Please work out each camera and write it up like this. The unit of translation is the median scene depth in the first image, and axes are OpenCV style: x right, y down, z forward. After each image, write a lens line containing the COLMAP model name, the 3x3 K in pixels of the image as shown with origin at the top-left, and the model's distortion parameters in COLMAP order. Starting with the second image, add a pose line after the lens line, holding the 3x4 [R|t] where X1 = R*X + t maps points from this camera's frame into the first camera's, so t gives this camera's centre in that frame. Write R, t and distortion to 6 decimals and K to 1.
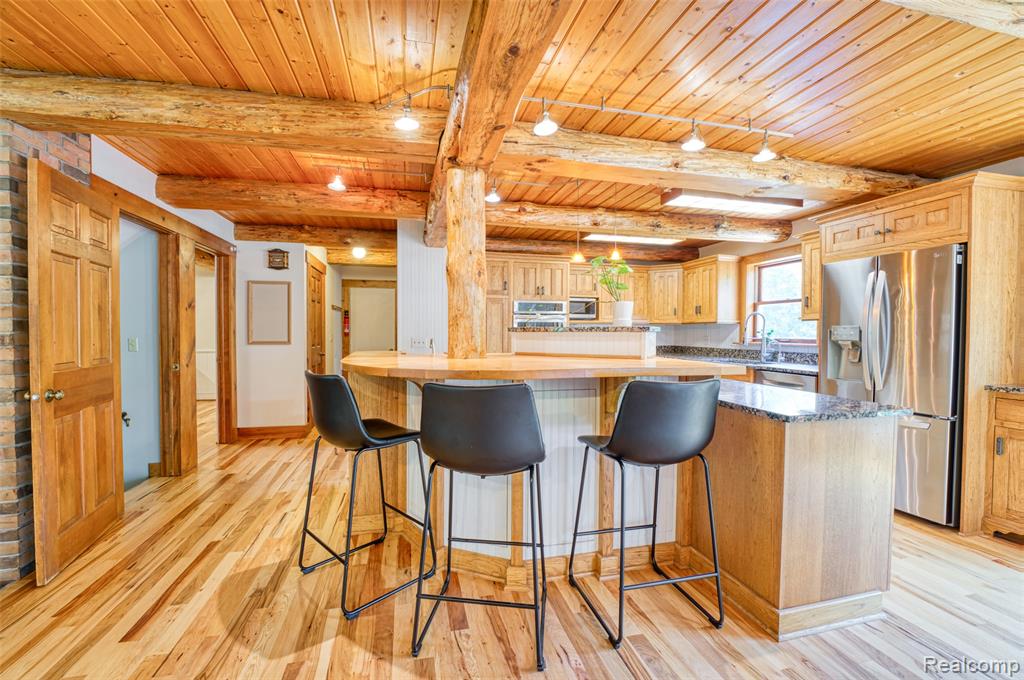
lens RADIAL K [[397.6, 0, 495.3], [0, 397.6, 337.6], [0, 0, 1]] dist [-0.023791, 0.001257]
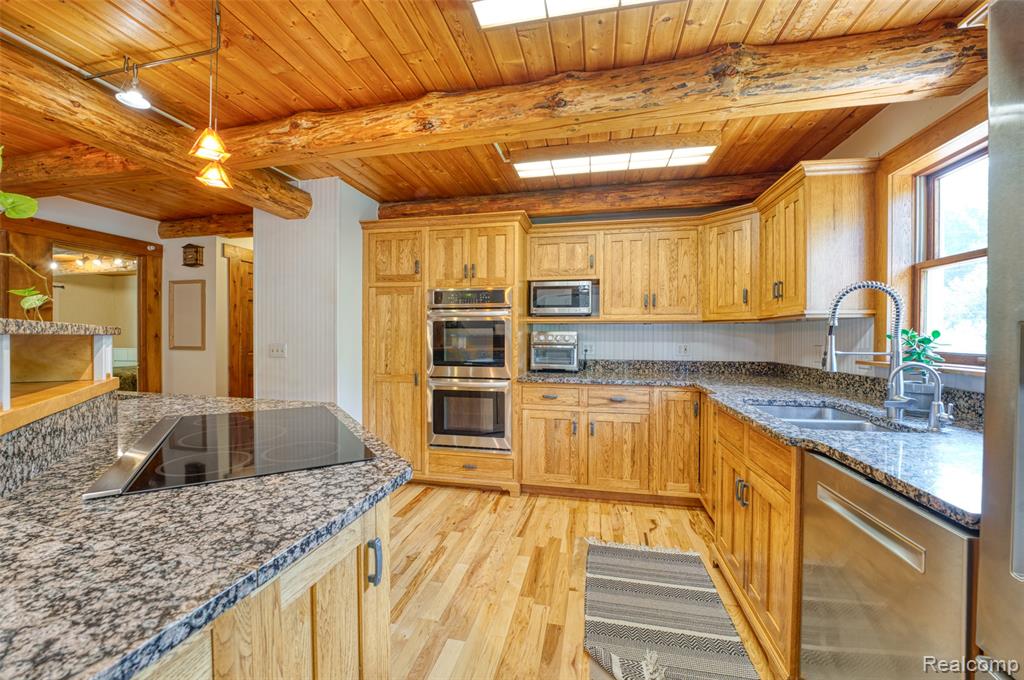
lens RADIAL K [[397.6, 0, 506.8], [0, 397.6, 340.3], [0, 0, 1]] dist [-0.023791, 0.001257]
pose [[0.907158, 0.004642, -0.420766, 0.479595], [-0.006668, 0.999972, -0.003345, -0.006680], [0.420738, 0.005840, 0.907163, 0.493559]]
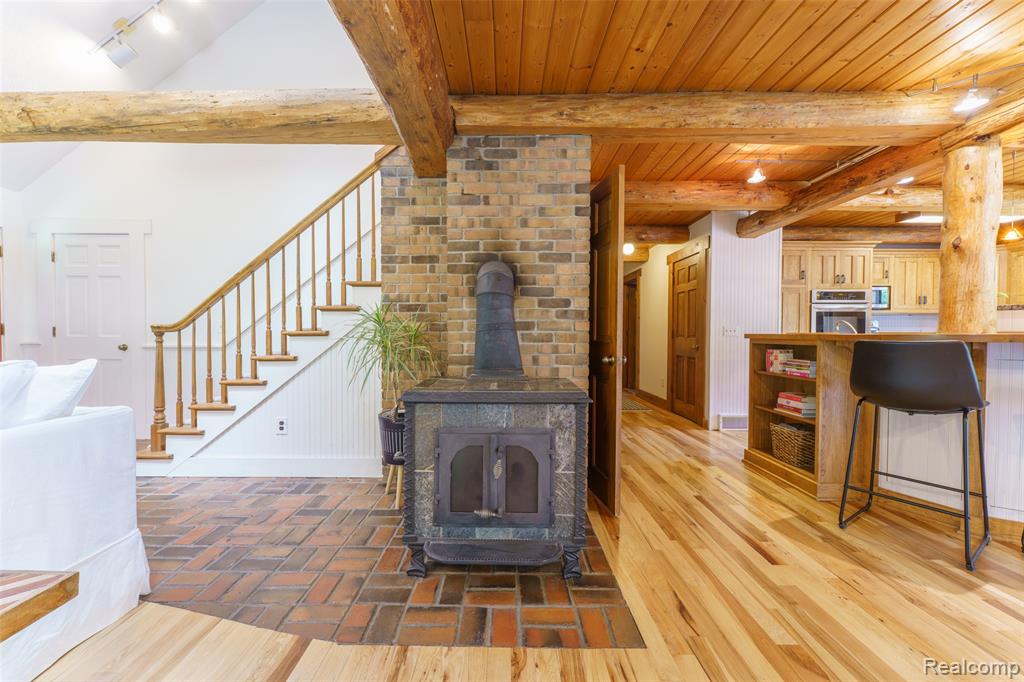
lens RADIAL K [[394.0, 0, 505.7], [0, 394.0, 339.4], [0, 0, 1]] dist [0.001674, 0.000251]
pose [[0.975508, 0.003414, -0.219936, -0.514238], [-0.004091, 0.999988, -0.002624, 0.037303], [0.219924, 0.003460, 0.975511, -0.122744]]
